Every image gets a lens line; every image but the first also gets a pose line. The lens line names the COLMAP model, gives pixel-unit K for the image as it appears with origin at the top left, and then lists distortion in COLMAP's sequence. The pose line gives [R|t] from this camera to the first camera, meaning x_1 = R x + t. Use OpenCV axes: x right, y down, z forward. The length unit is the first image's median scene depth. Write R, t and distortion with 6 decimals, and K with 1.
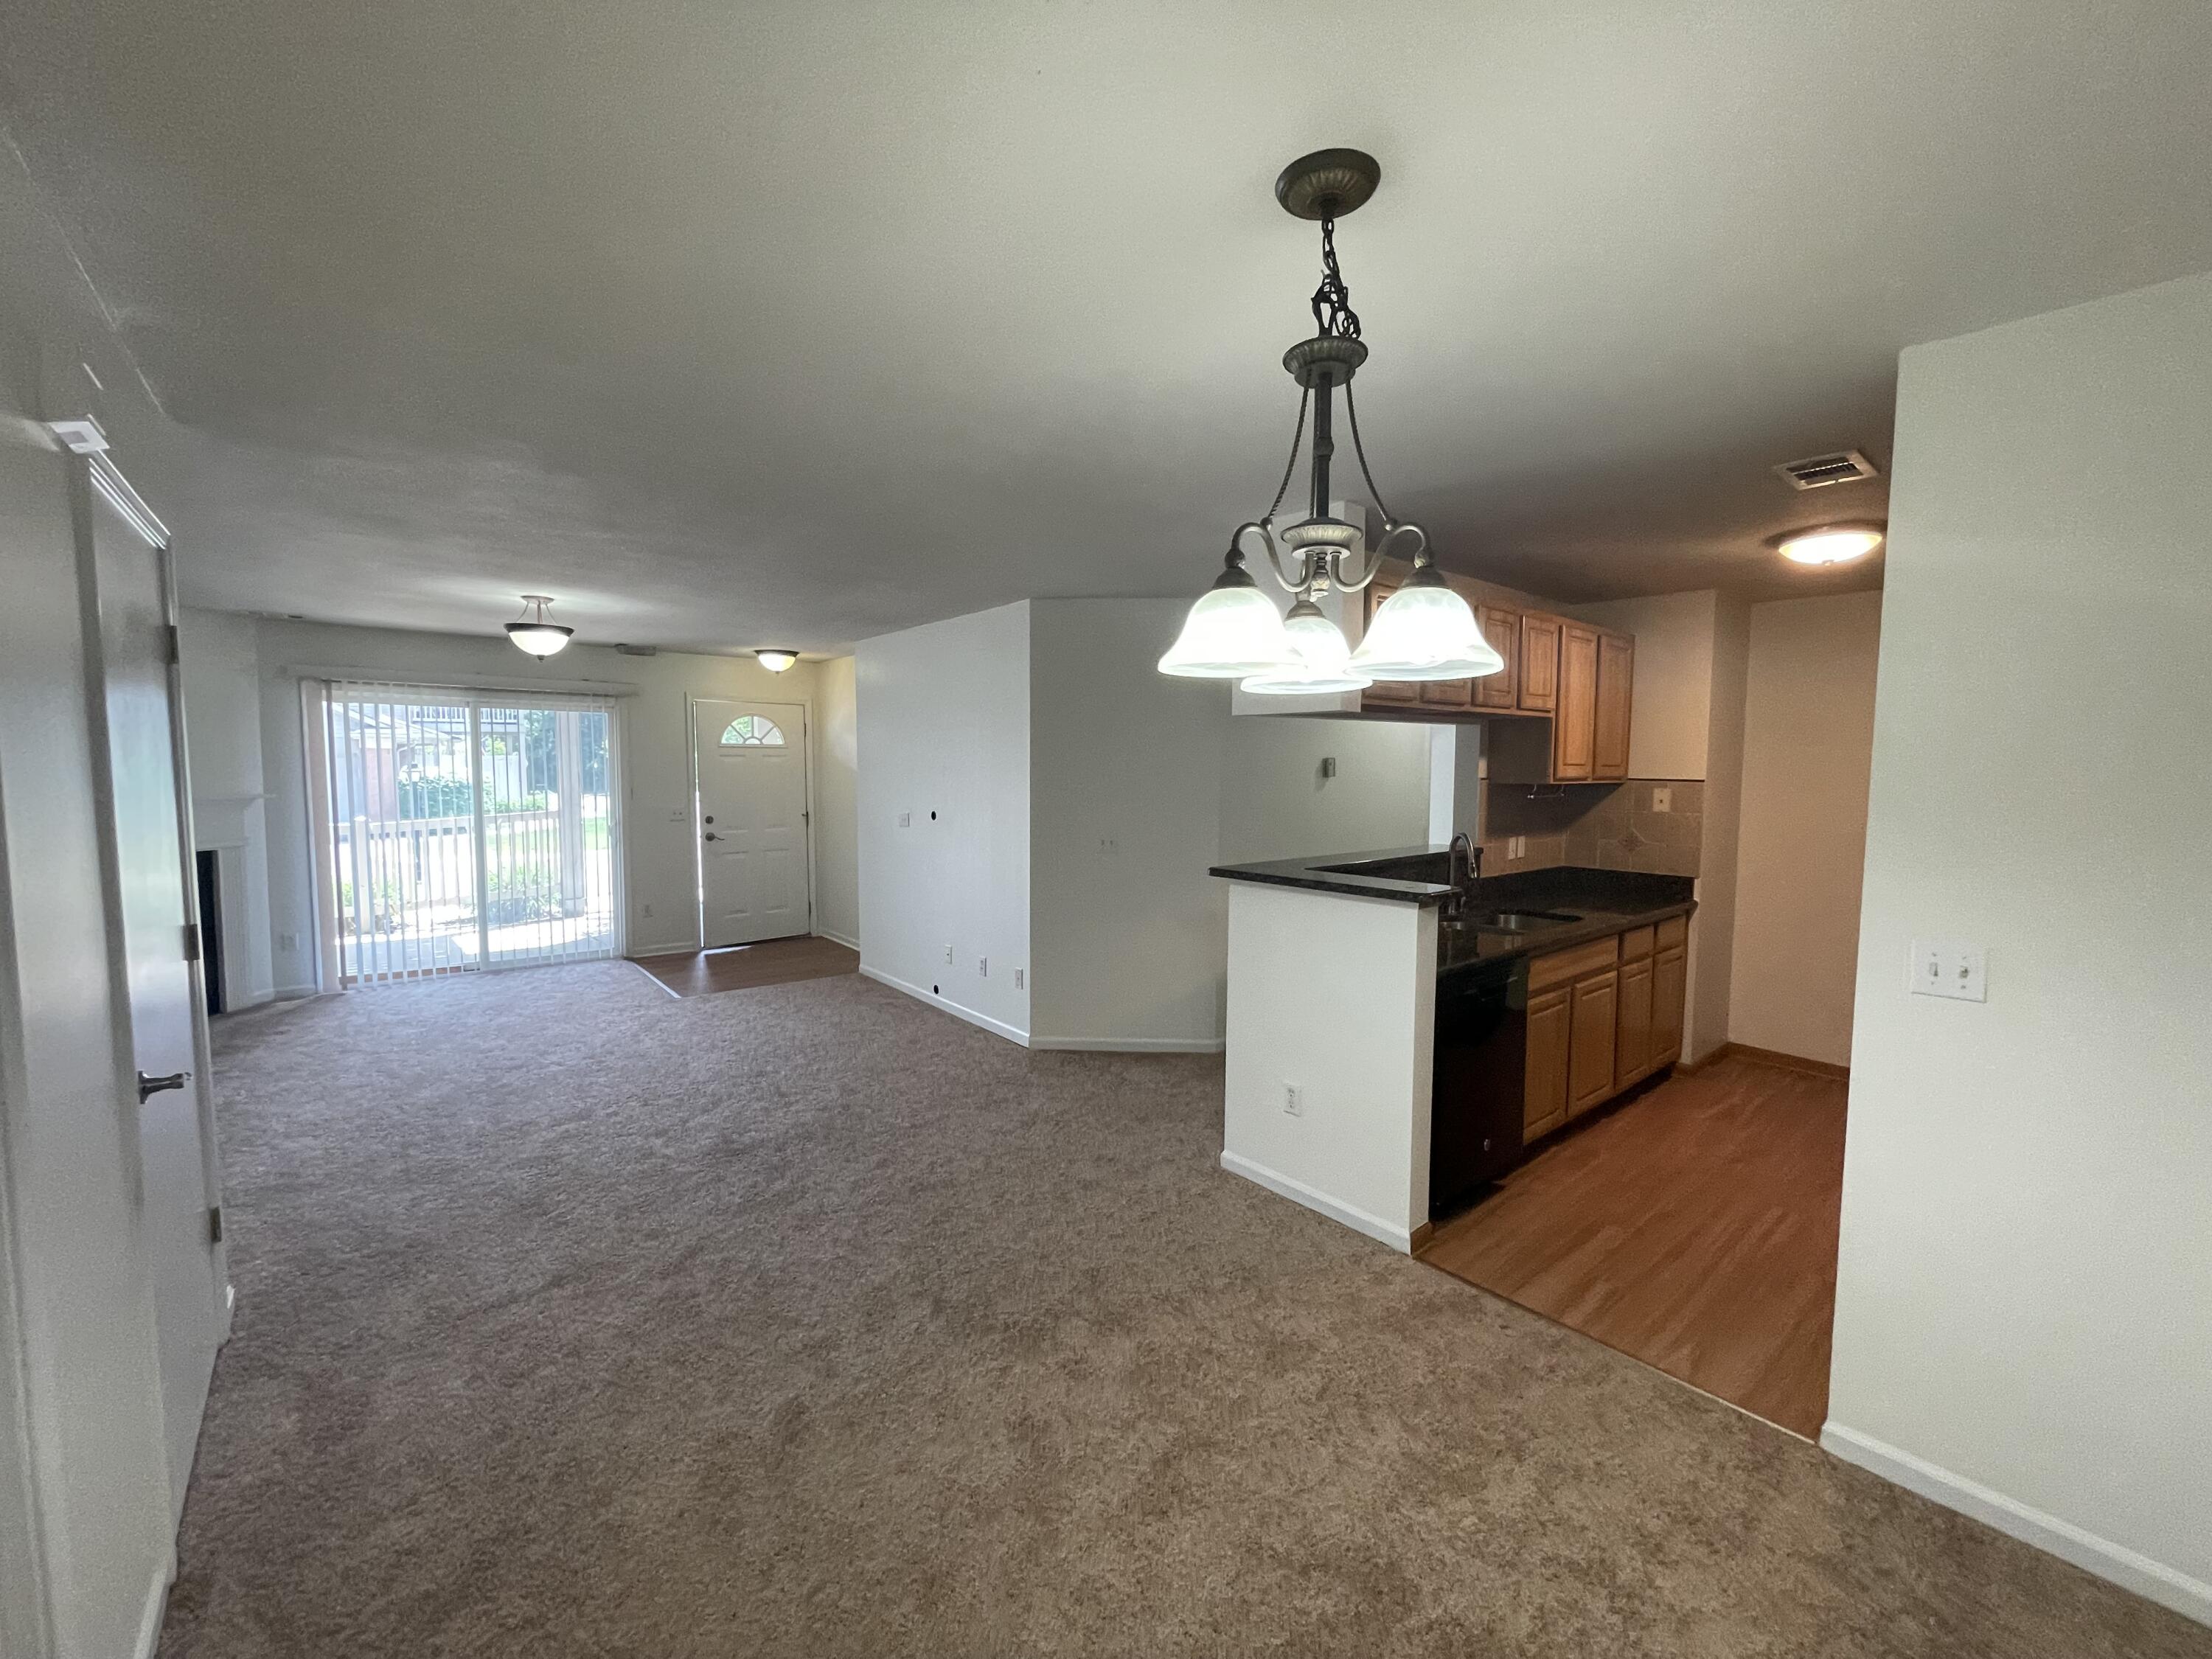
lens RADIAL K [[892.4, 0, 1106.0], [0, 892.4, 829.5], [0, 0, 1]] dist [-0.002919, 0.000328]
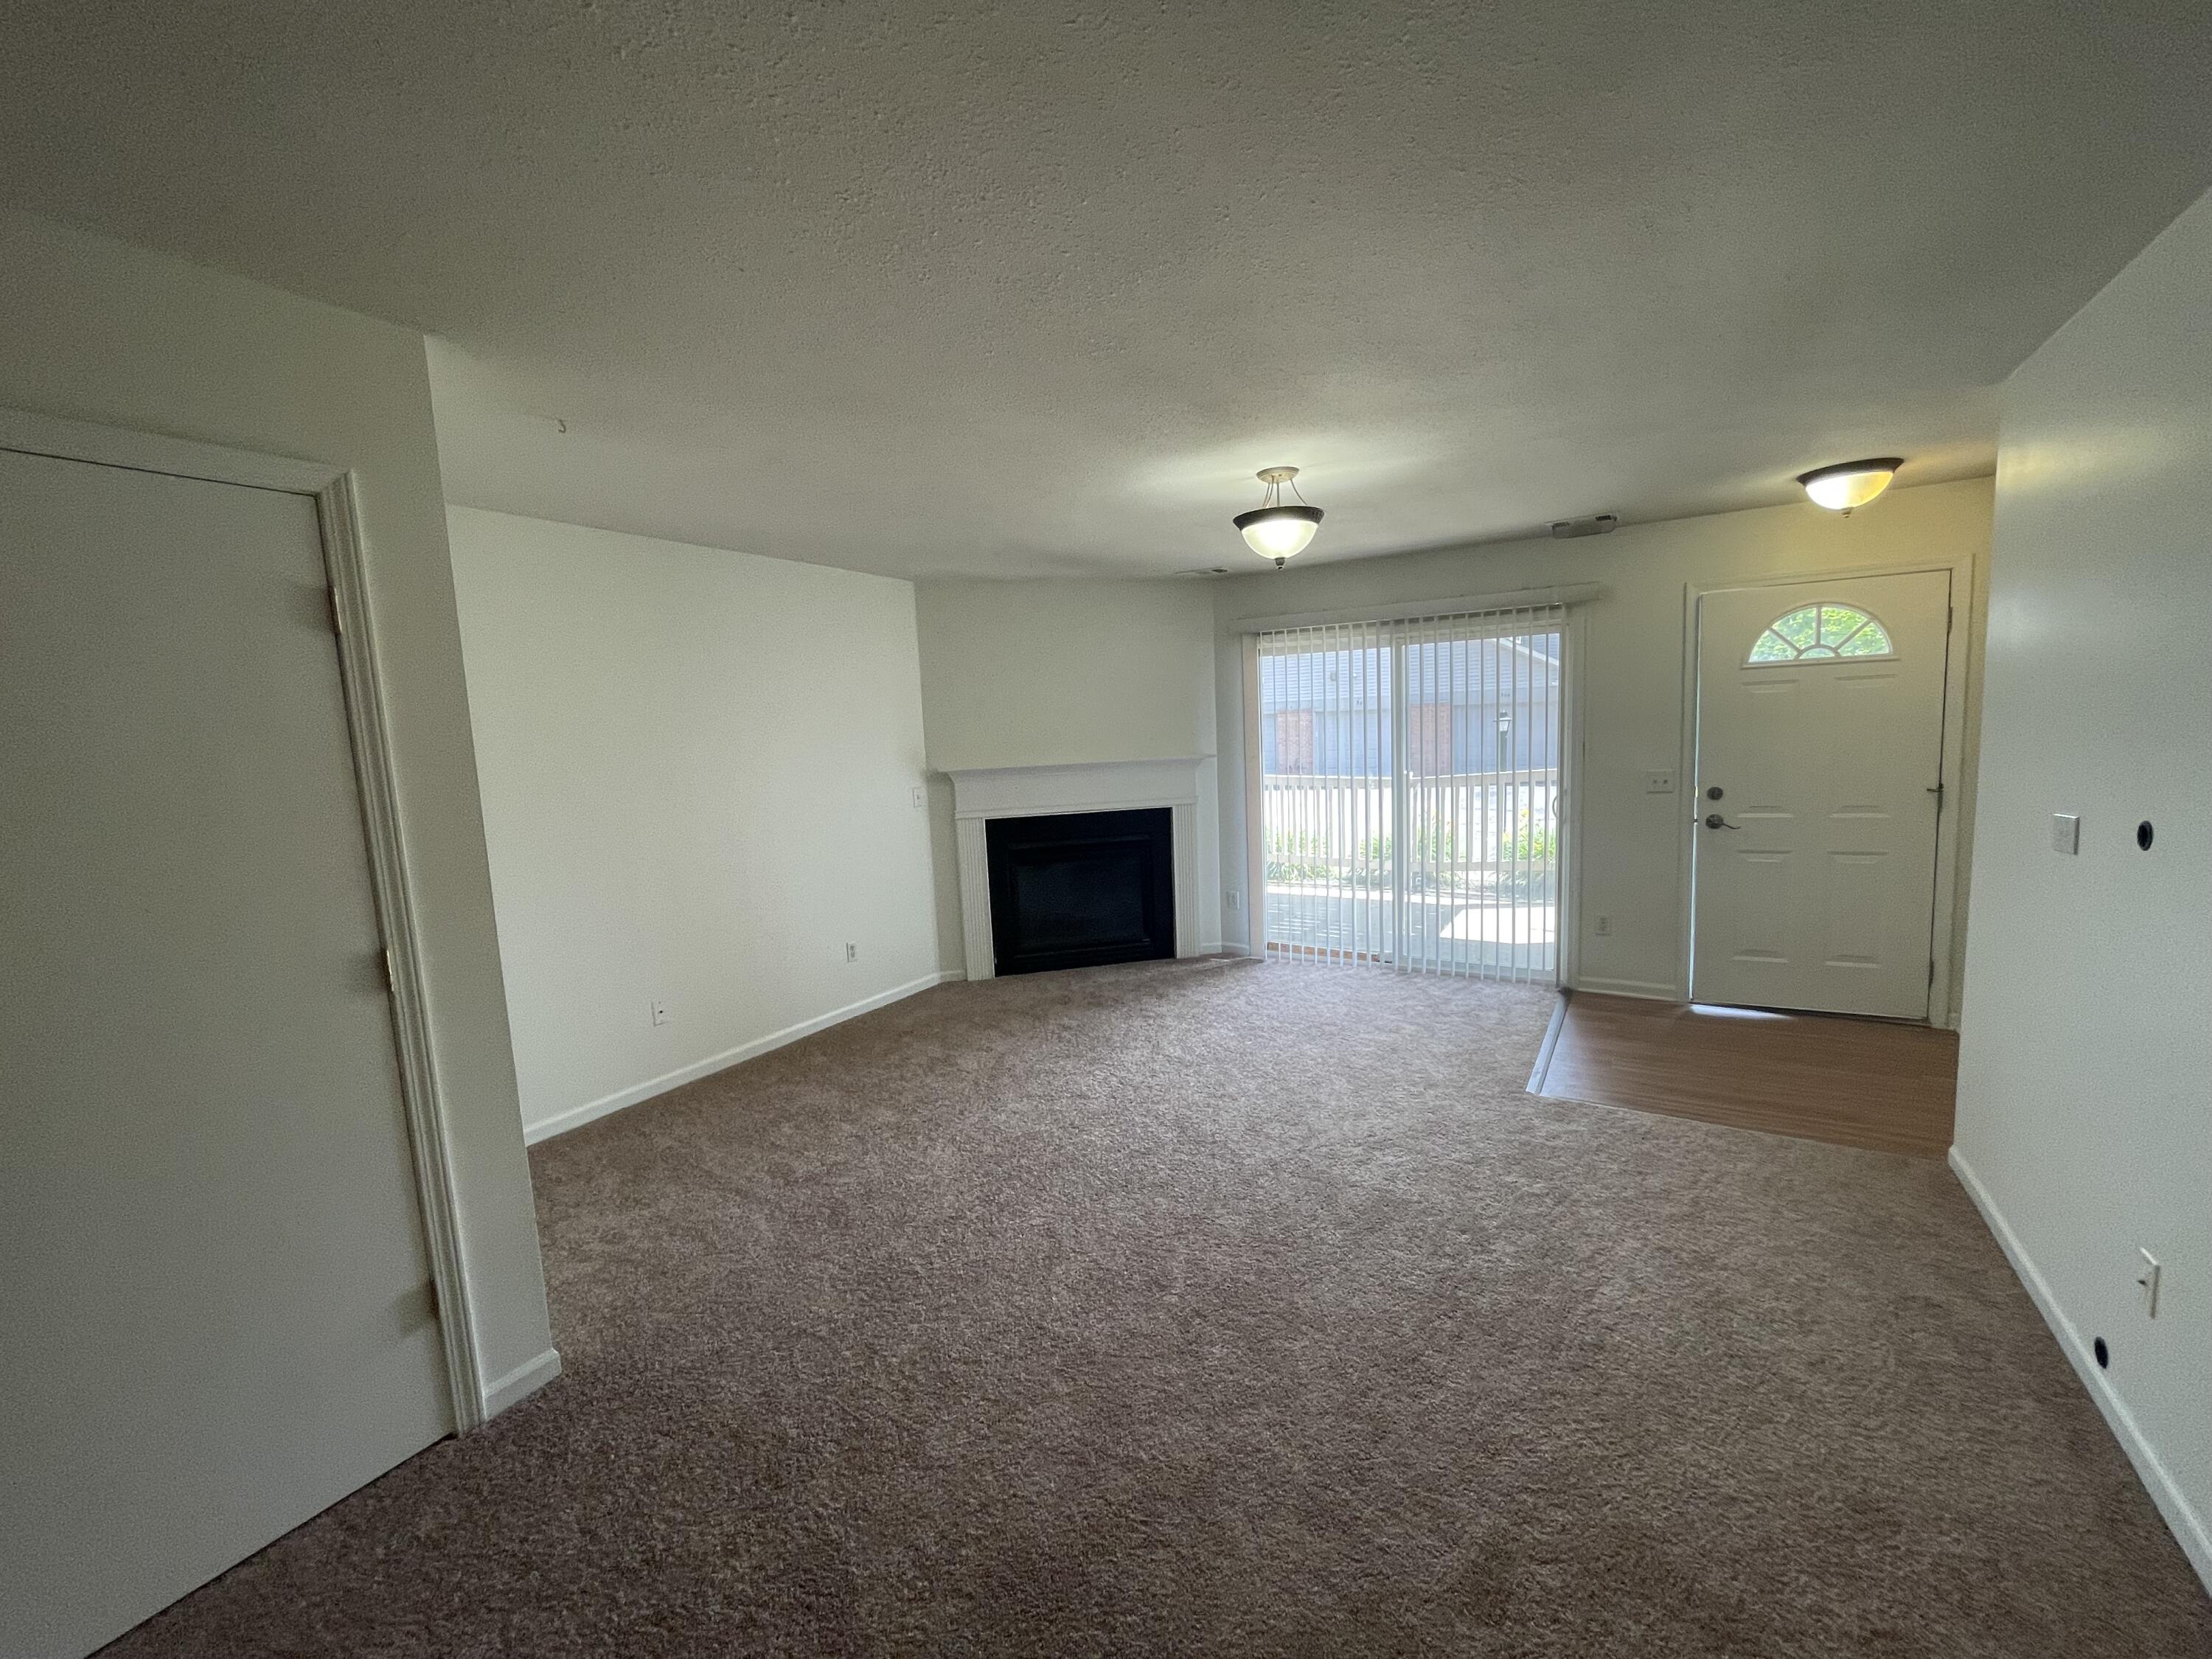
lens RADIAL K [[892.4, 0, 1106.0], [0, 892.4, 829.5], [0, 0, 1]] dist [-0.002919, 0.000328]
pose [[0.319036, 0.086886, -0.943751, -0.014508], [-0.020488, 0.996188, 0.084788, -0.047249], [0.947521, -0.007714, 0.319600, 0.686245]]
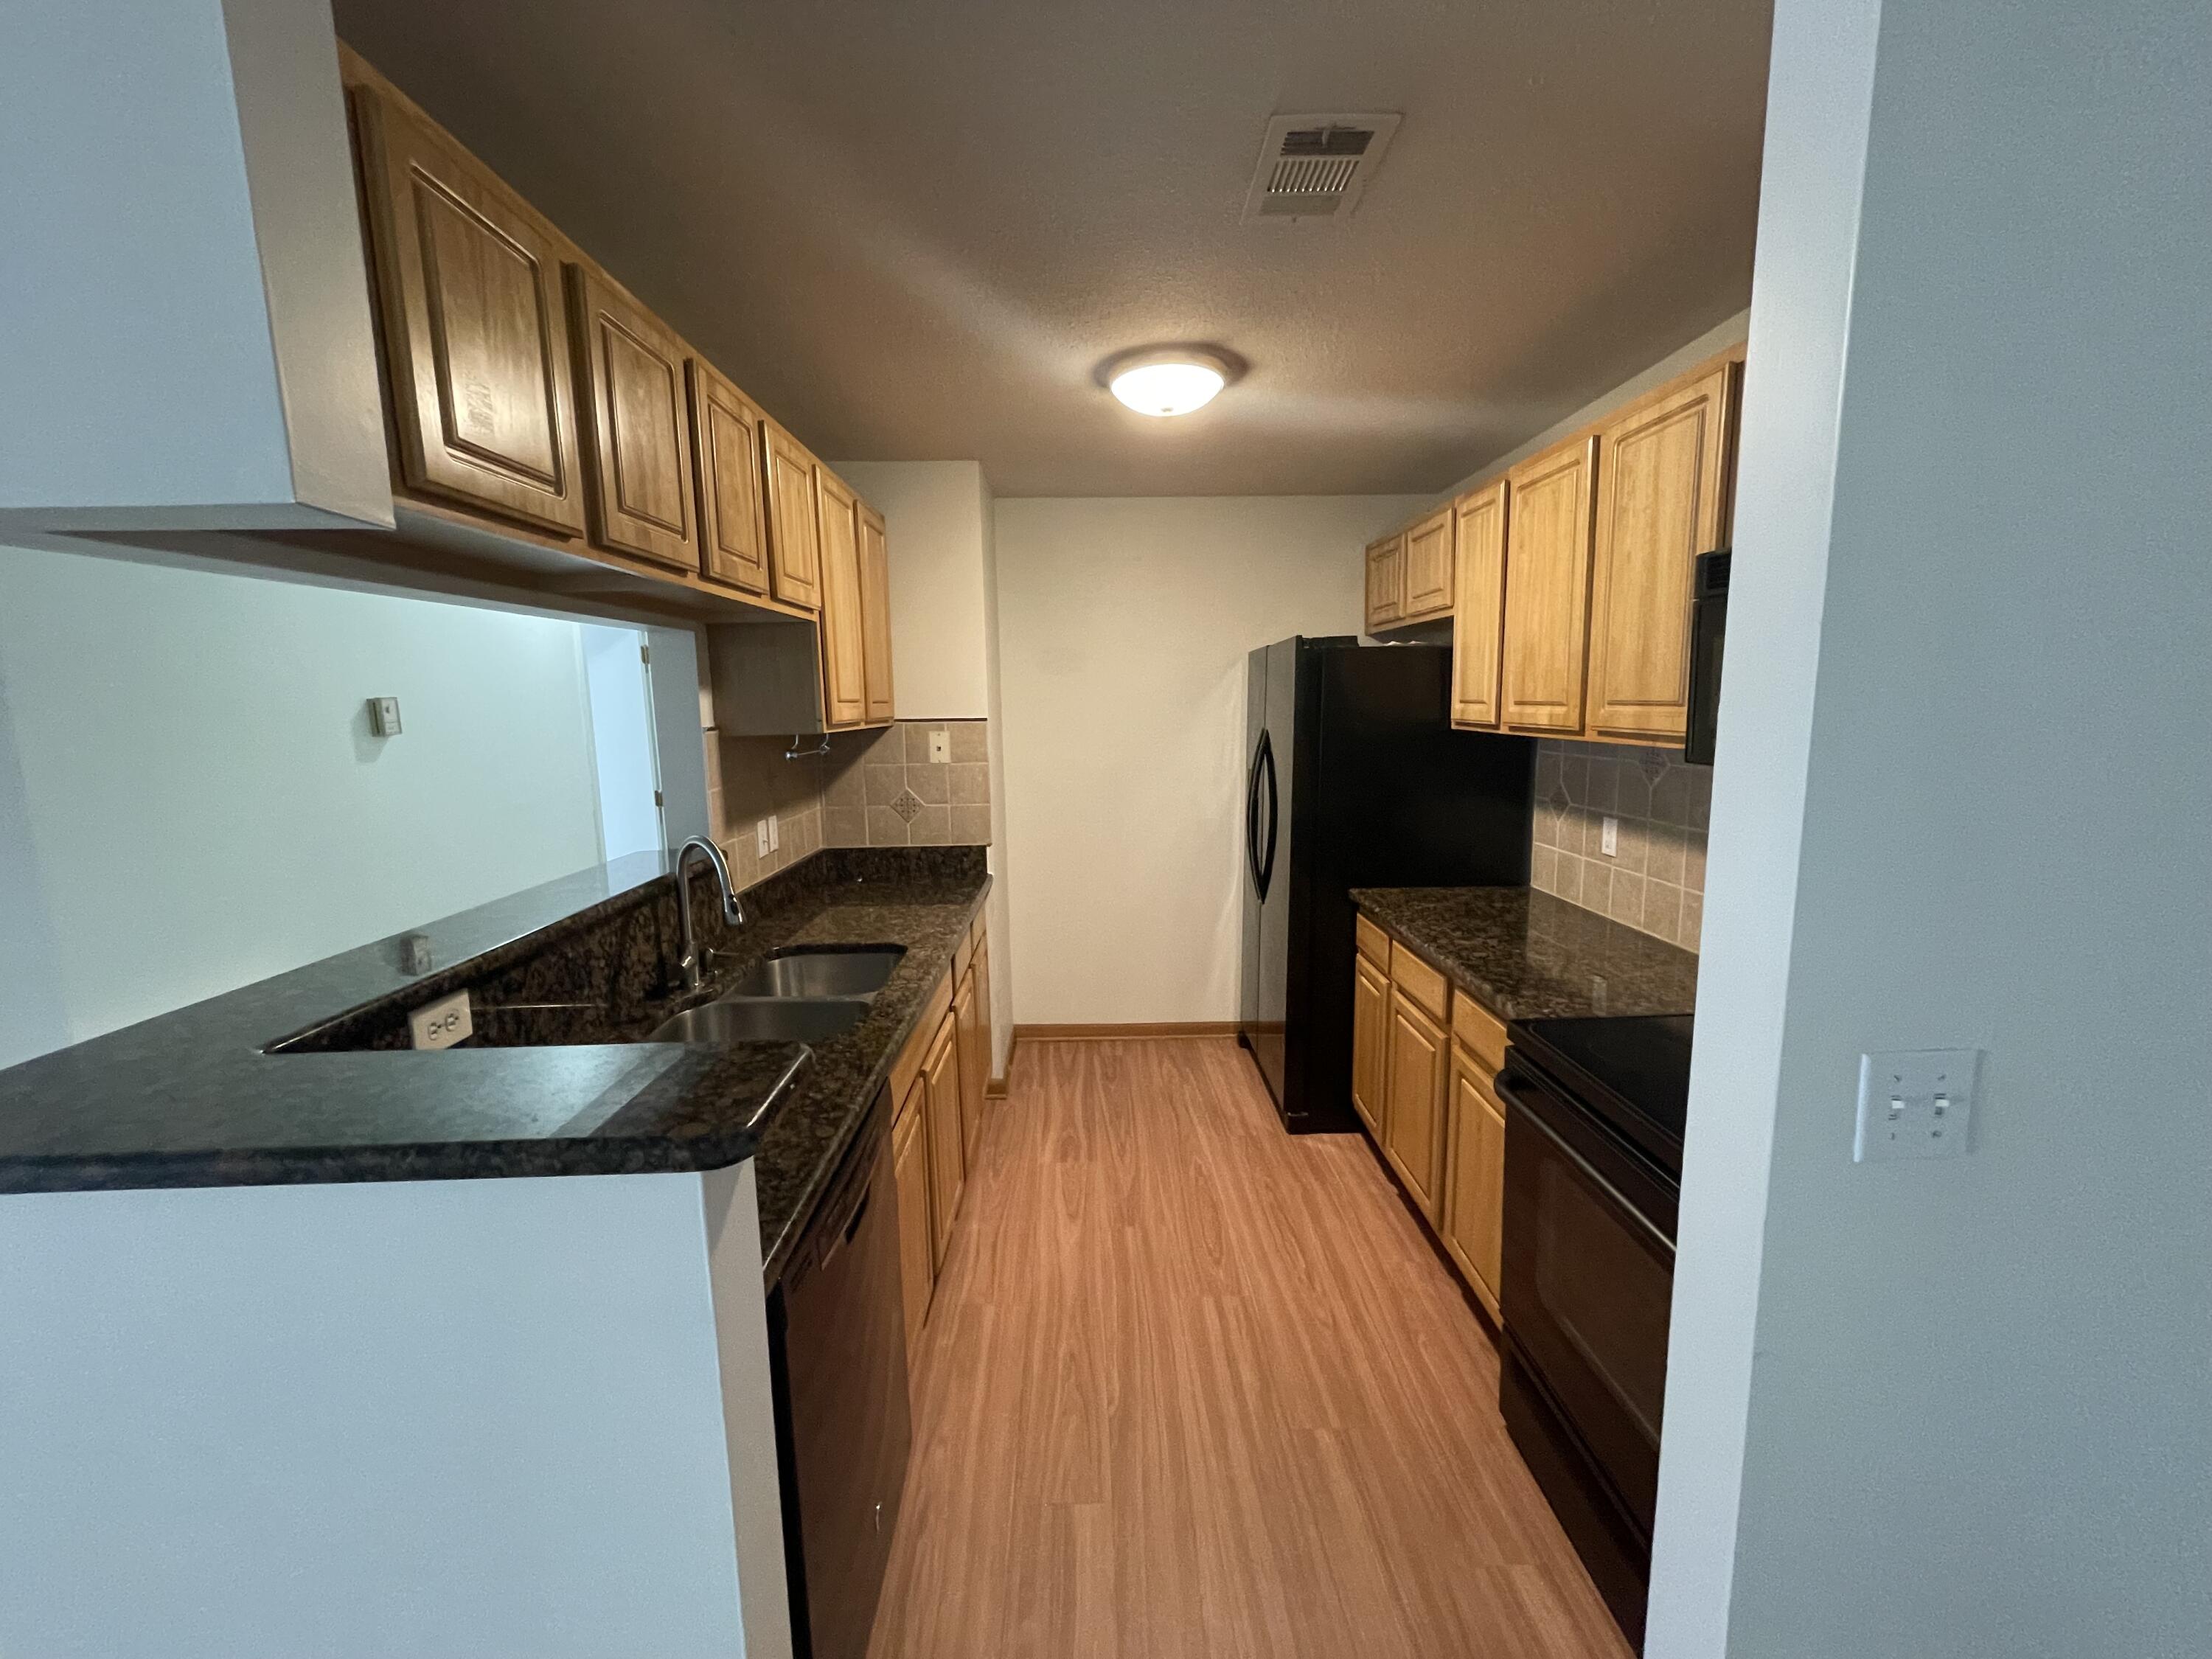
lens RADIAL K [[892.4, 0, 1106.0], [0, 892.4, 829.5], [0, 0, 1]] dist [-0.002919, 0.000328]
pose [[0.629938, -0.126891, 0.766209, 0.137326], [0.076486, 0.991903, 0.101385, -0.031356], [-0.772870, -0.005262, 0.634543, 0.441380]]
